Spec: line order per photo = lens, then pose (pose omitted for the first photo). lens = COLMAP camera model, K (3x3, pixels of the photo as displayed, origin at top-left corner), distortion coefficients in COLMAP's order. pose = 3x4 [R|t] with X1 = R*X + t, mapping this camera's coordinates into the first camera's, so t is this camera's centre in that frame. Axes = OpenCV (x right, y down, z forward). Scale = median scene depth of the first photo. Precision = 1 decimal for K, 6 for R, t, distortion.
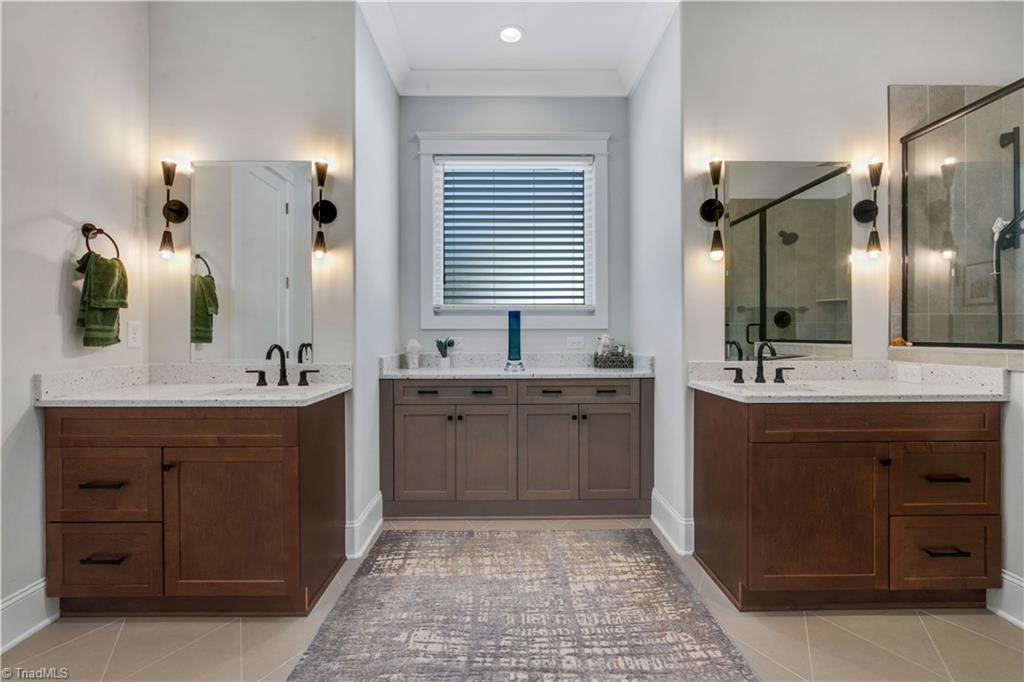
lens RADIAL K [[470.4, 0, 514.3], [0, 470.4, 333.7], [0, 0, 1]] dist [-0.015254, 0.003900]
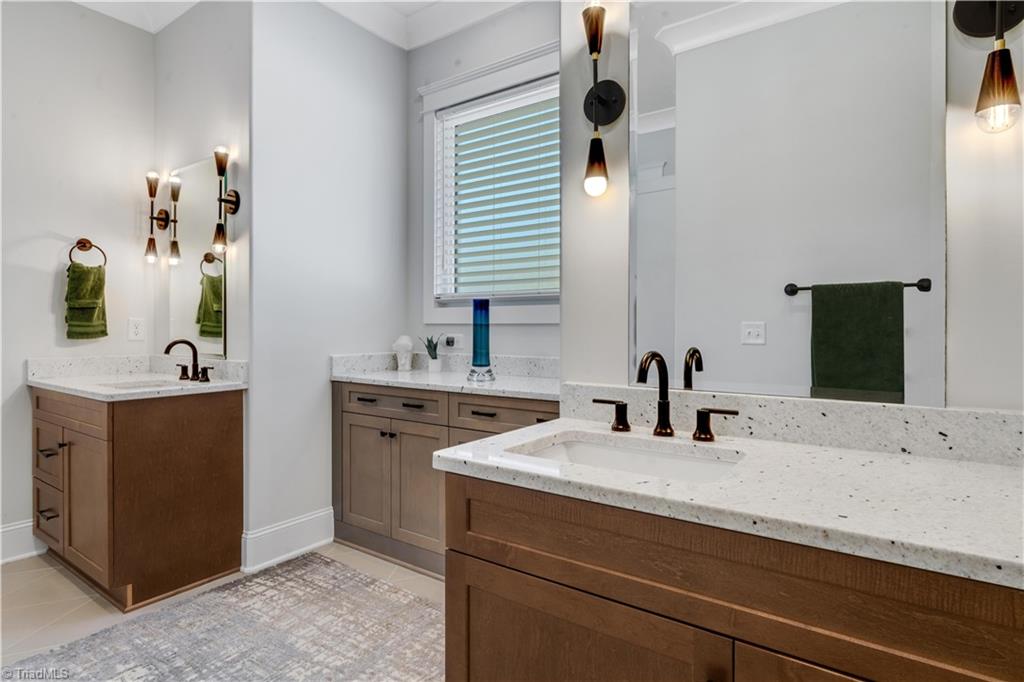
lens RADIAL K [[557.4, 0, 533.7], [0, 557.4, 326.5], [0, 0, 1]] dist [-0.008472, 0.002439]
pose [[0.799356, 0.002707, -0.600852, 0.739582], [-0.004151, 0.999991, -0.001018, -0.006935], [0.600844, 0.003308, 0.799360, 0.442438]]
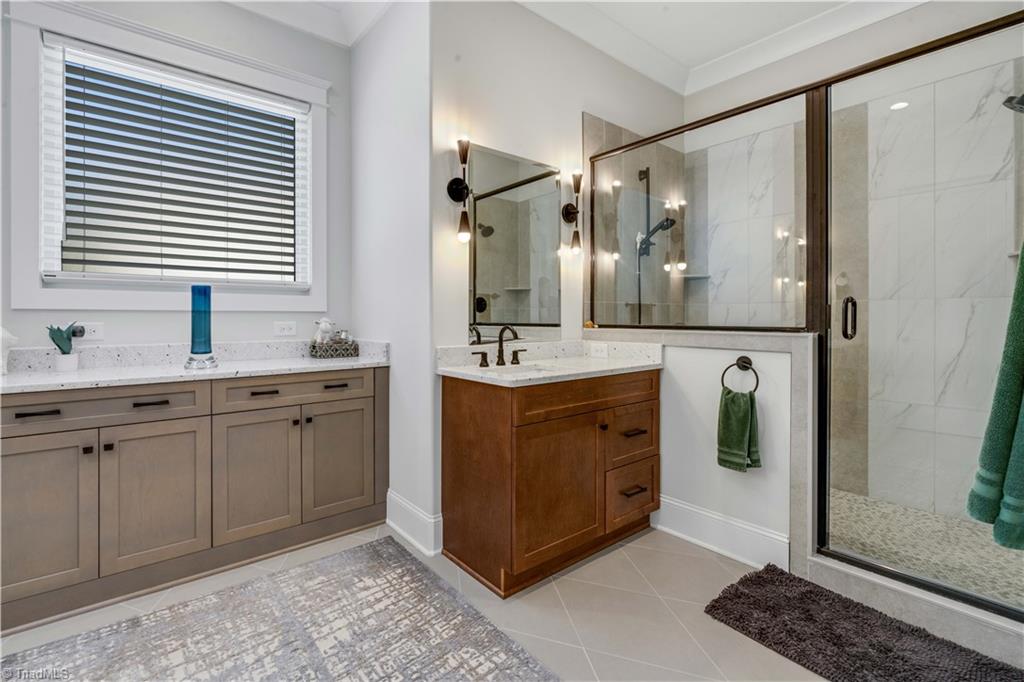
lens RADIAL K [[470.4, 0, 517.8], [0, 470.4, 316.5], [0, 0, 1]] dist [-0.015254, 0.003900]
pose [[0.775609, 0.002573, 0.631208, -0.095115], [-0.001582, 0.999996, -0.002133, -0.000136], [-0.631211, 0.000656, 0.775611, 0.170977]]
